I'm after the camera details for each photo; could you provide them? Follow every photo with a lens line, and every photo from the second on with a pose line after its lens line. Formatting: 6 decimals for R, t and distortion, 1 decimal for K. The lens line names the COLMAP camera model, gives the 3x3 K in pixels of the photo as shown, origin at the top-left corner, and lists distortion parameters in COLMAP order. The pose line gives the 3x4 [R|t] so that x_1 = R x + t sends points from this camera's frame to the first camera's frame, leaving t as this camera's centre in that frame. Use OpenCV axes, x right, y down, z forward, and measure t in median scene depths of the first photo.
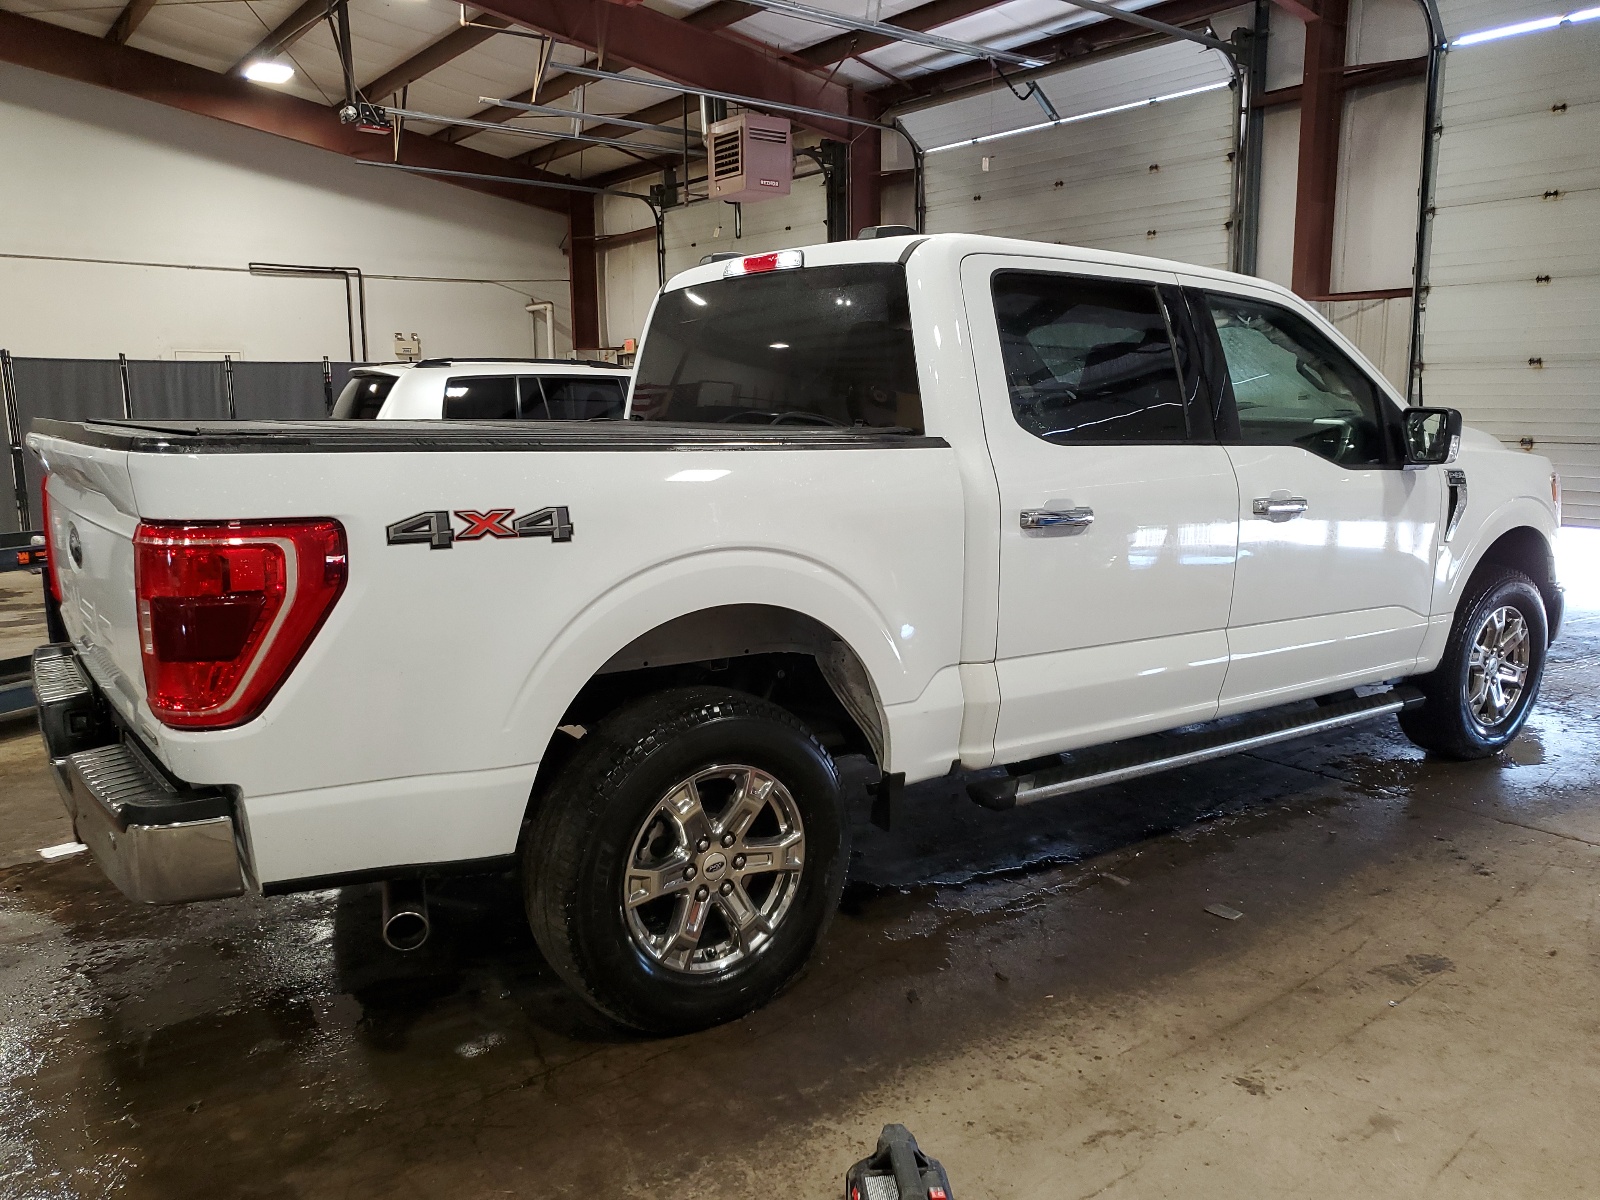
lens RADIAL K [[1263.2, 0, 828.0], [0, 1263.2, 600.8], [0, 0, 1]] dist [0.006039, 0.008974]
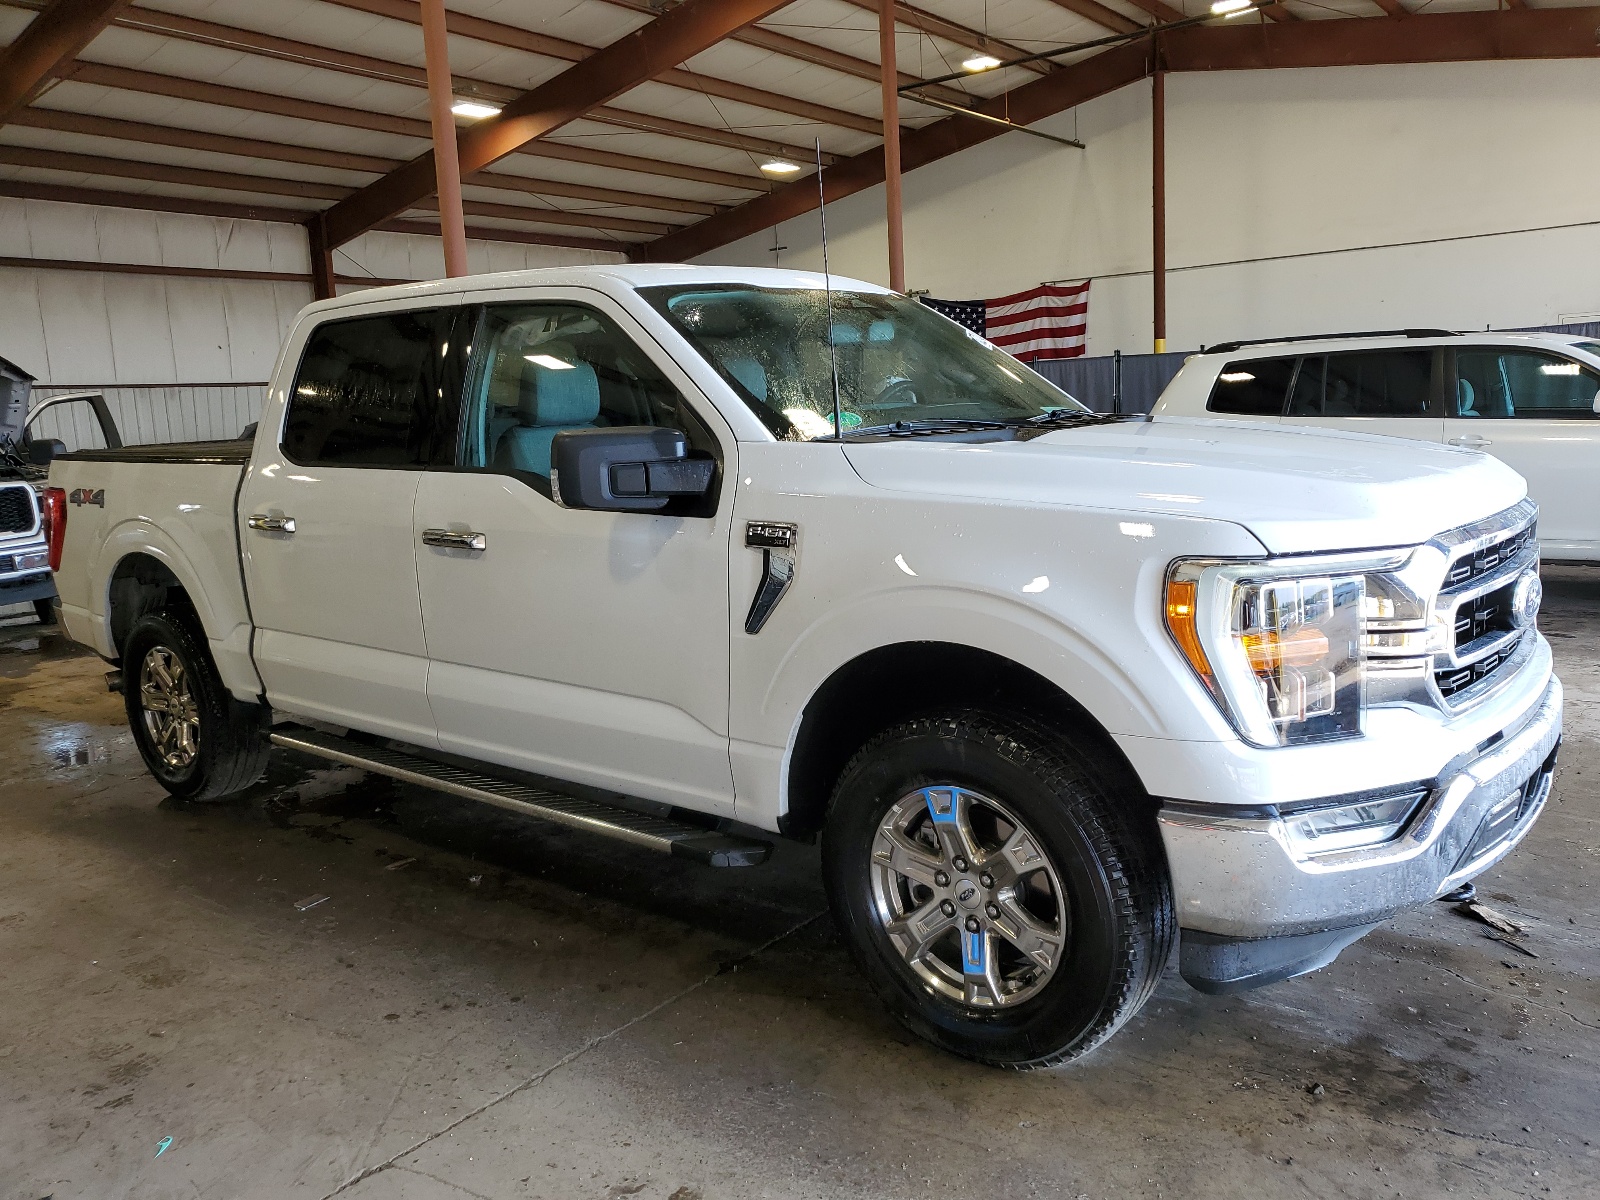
lens RADIAL K [[1263.2, 0, 828.0], [0, 1263.2, 600.8], [0, 0, 1]] dist [0.006039, 0.008974]
pose [[0.252709, 0.141144, -0.957192, 1.416865], [-0.102569, 0.987636, 0.118554, -0.189333], [0.962090, 0.068218, 0.264062, 1.096088]]
